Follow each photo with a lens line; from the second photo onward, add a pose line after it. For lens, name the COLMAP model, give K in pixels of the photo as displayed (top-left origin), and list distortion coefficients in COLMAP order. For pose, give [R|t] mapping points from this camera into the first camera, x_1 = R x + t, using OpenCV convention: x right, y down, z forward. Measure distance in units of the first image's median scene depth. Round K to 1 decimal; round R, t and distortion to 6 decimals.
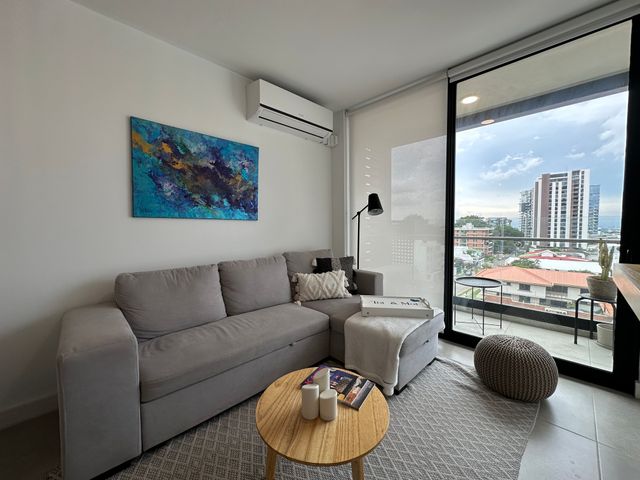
lens RADIAL K [[255.9, 0, 320.0], [0, 255.9, 240.0], [0, 0, 1]] dist [-0.001666, -0.000059]
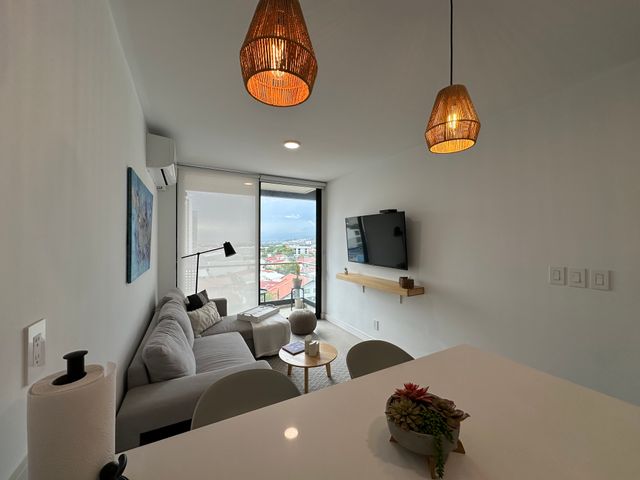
lens RADIAL K [[255.9, 0, 320.0], [0, 255.9, 240.0], [0, 0, 1]] dist [-0.001666, -0.000059]
pose [[0.287222, 0.008070, 0.957830, -1.031853], [0.048917, 0.998536, -0.023081, -0.137254], [-0.956614, 0.053484, 0.286407, 0.102691]]
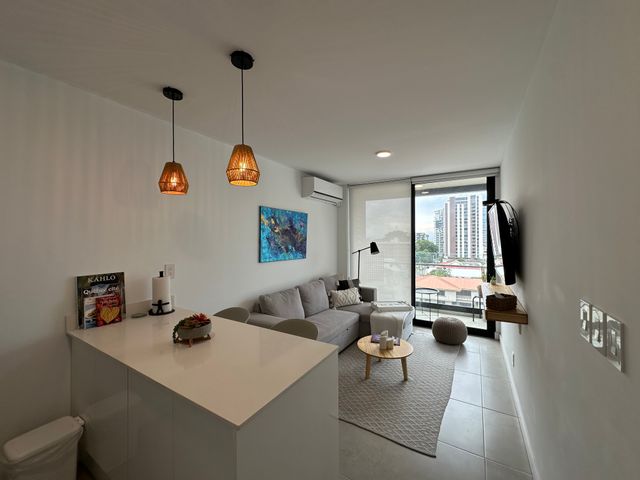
lens RADIAL K [[255.9, 0, 320.0], [0, 255.9, 240.0], [0, 0, 1]] dist [-0.001666, -0.000059]
pose [[0.971098, 0.003544, 0.238654, -0.563894], [0.008740, 0.998691, -0.050397, -0.114171], [-0.238520, 0.051026, 0.969796, -0.601363]]
